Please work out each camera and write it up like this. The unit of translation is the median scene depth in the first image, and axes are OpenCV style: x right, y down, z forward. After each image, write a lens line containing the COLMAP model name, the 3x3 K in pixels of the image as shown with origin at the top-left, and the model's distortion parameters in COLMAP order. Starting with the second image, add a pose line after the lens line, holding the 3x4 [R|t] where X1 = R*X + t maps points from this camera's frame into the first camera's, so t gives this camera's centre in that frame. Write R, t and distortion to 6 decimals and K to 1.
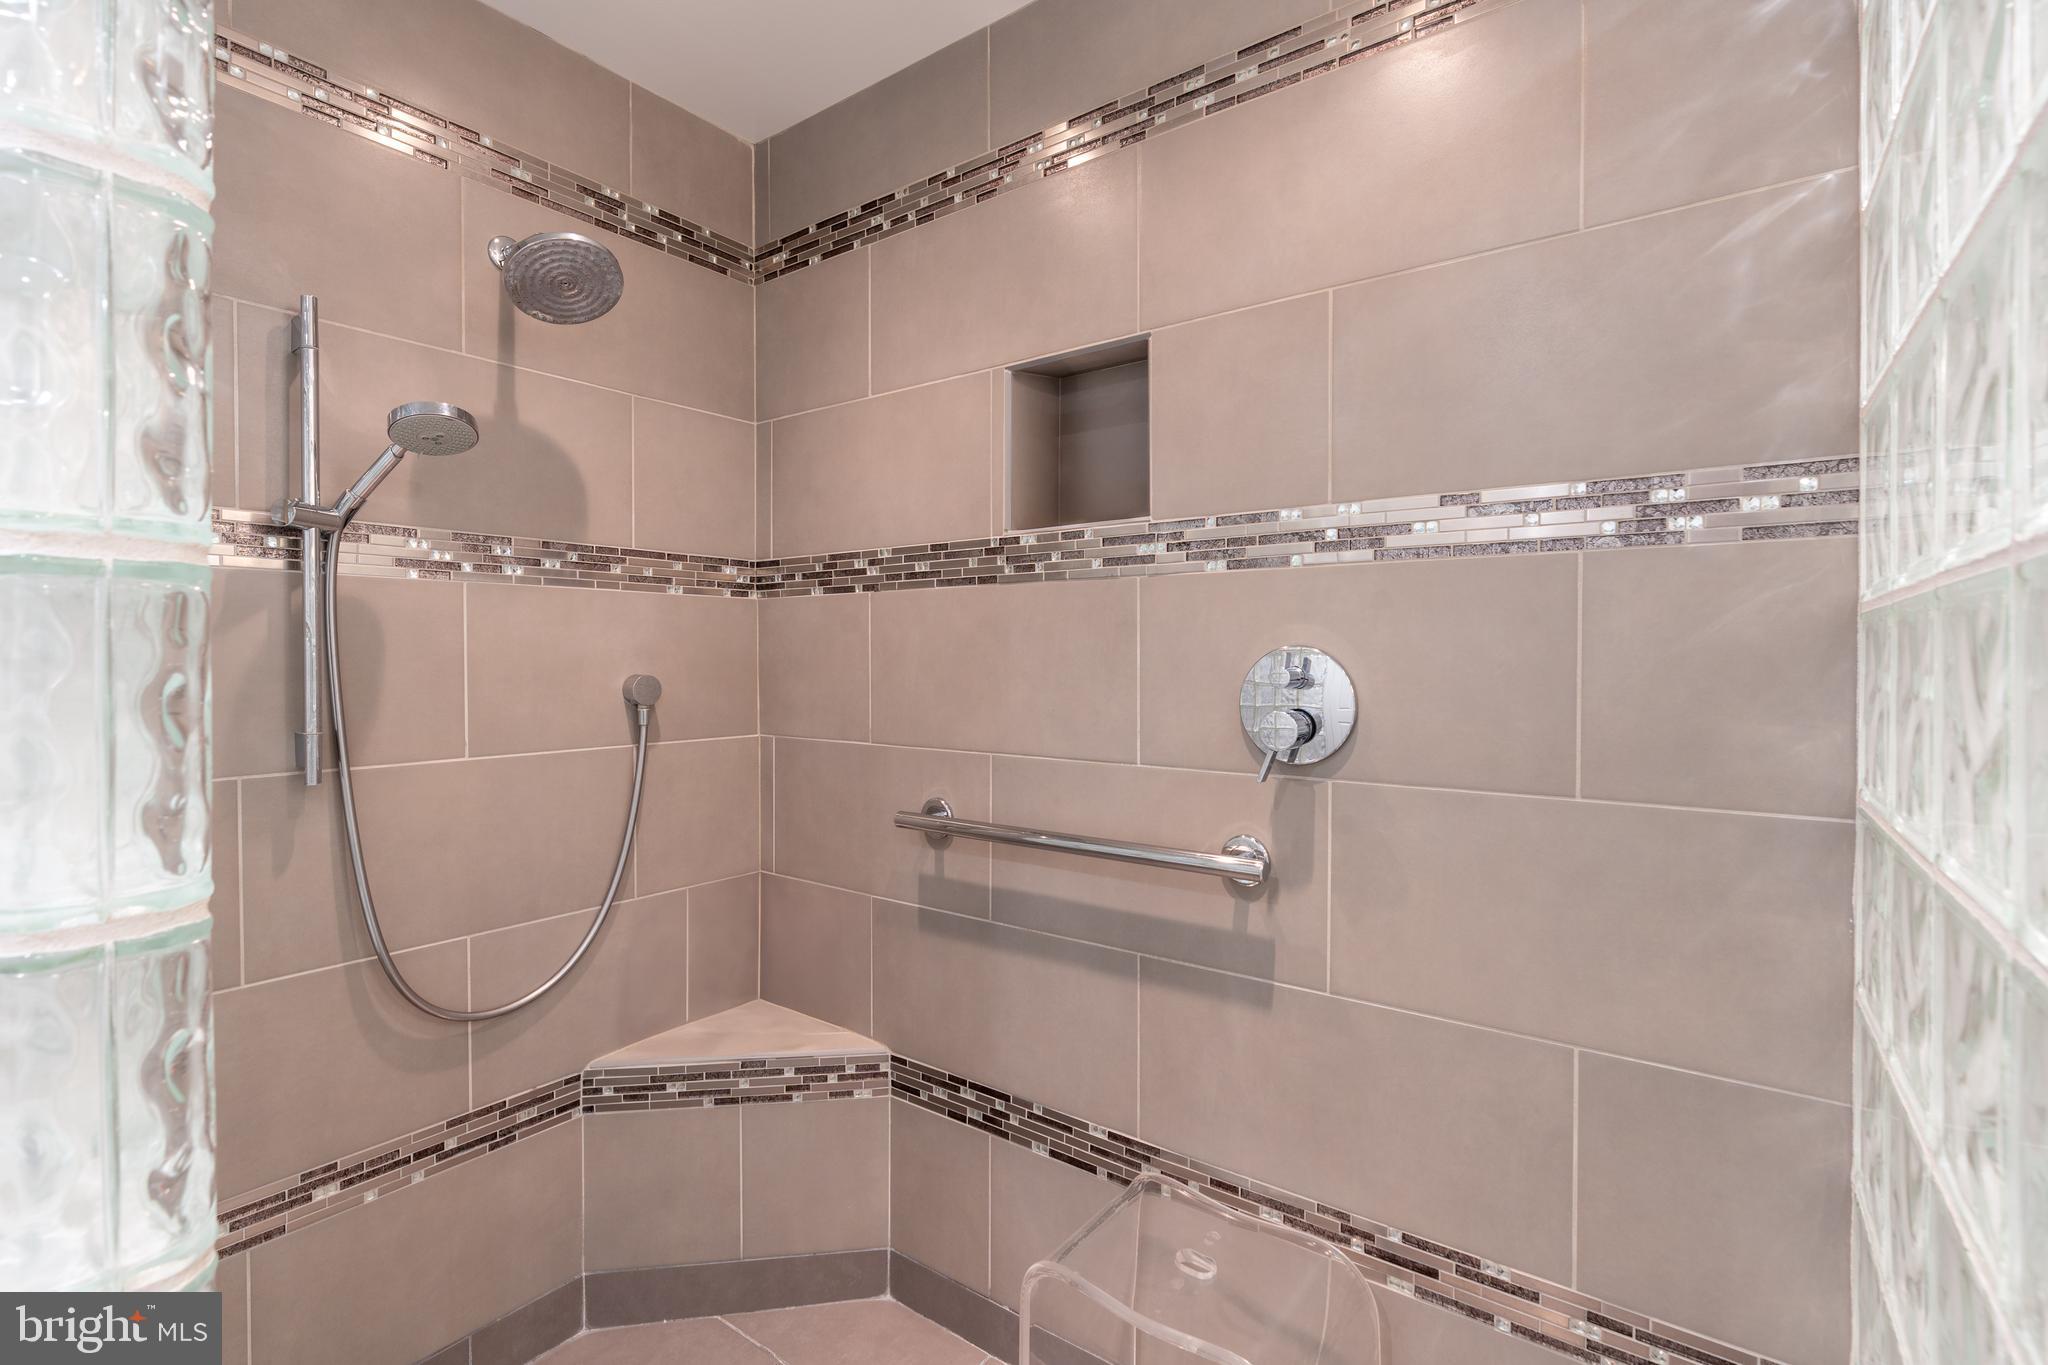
lens RADIAL K [[931.1, 0, 1037.5], [0, 931.1, 674.6], [0, 0, 1]] dist [-0.002901, 0.001193]
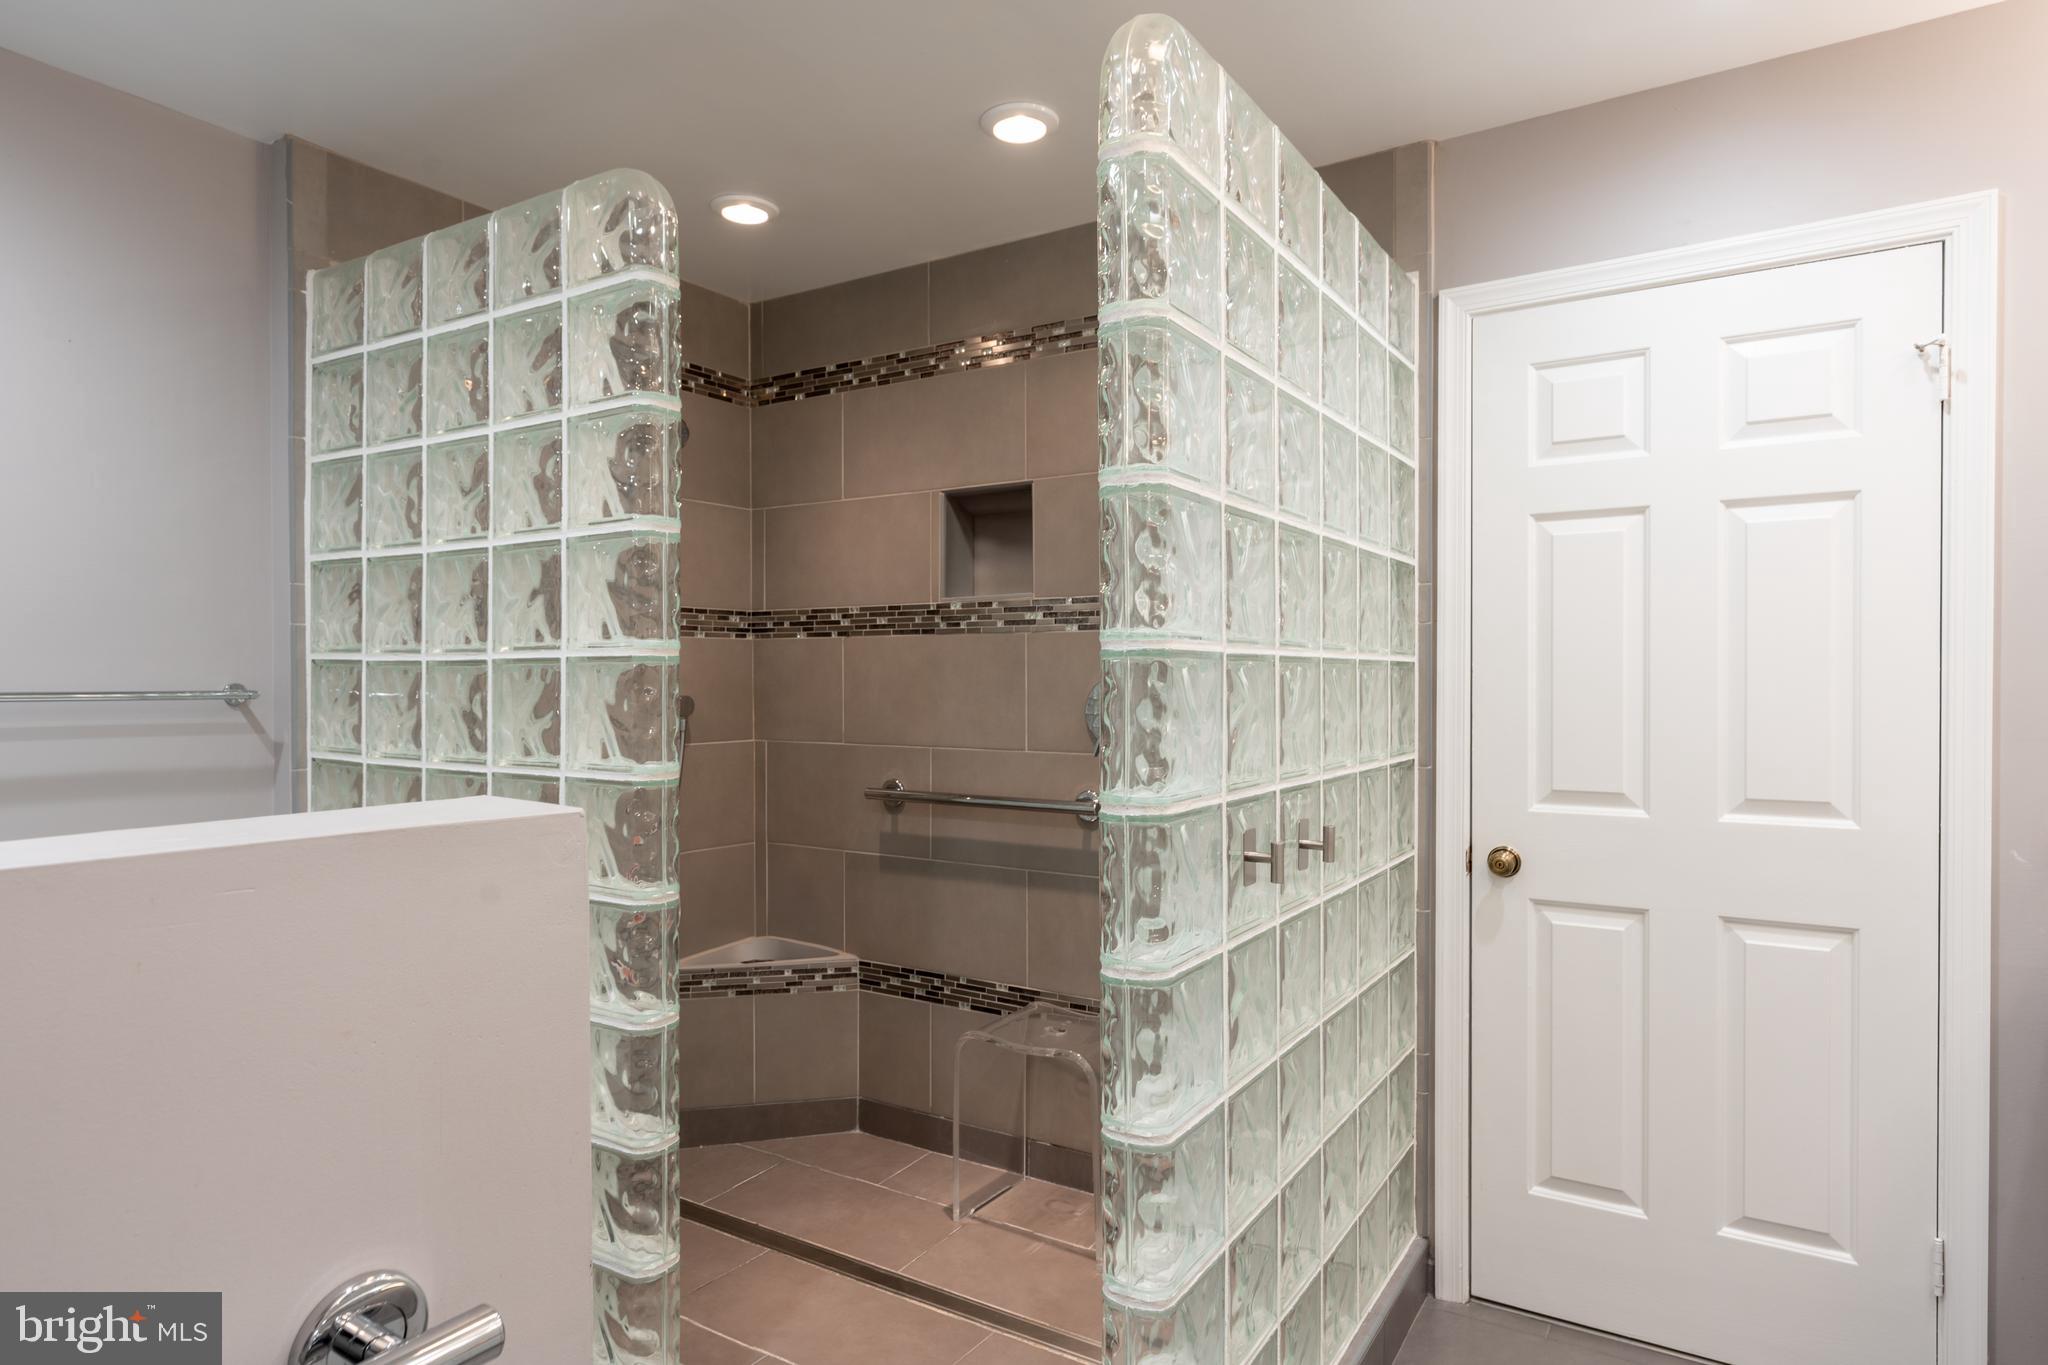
lens RADIAL K [[1158.0, 0, 1010.4], [0, 1158.0, 689.5], [0, 0, 1]] dist [-0.005346, 0.003510]
pose [[0.998454, -0.001676, 0.055557, -0.024553], [0.002079, 0.999972, -0.007202, 0.005288], [-0.055543, 0.007306, 0.998430, -0.830320]]
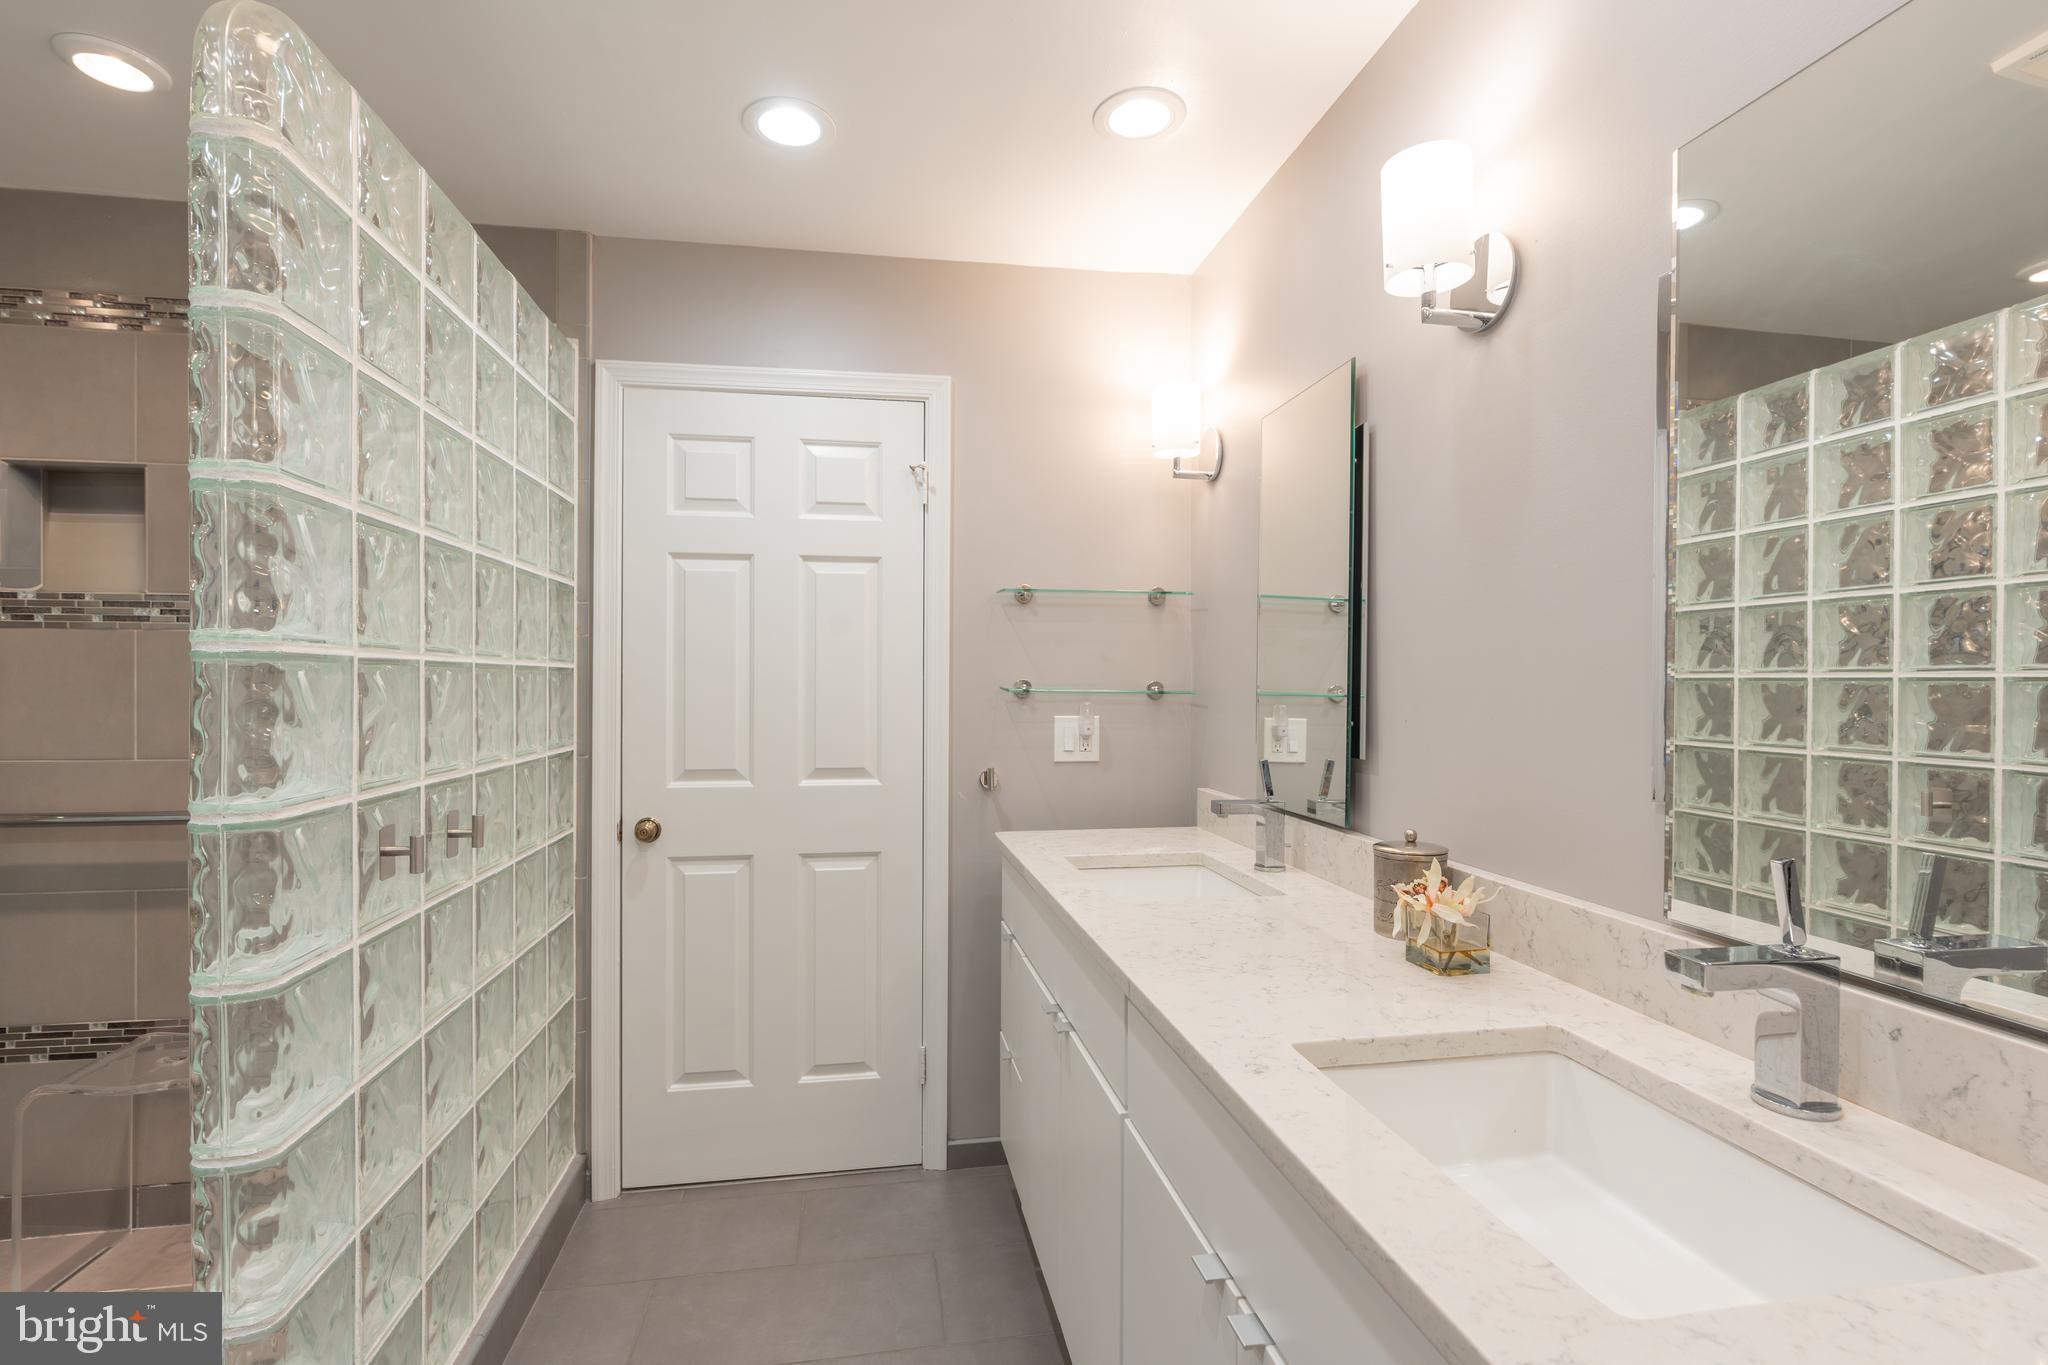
lens RADIAL K [[931.1, 0, 1010.1], [0, 931.1, 684.0], [0, 0, 1]] dist [-0.002901, 0.001193]
pose [[0.706113, 0.001365, 0.708098, 0.038192], [0.008201, 0.999915, -0.010106, 0.004160], [-0.708051, 0.012943, 0.706042, -0.839868]]
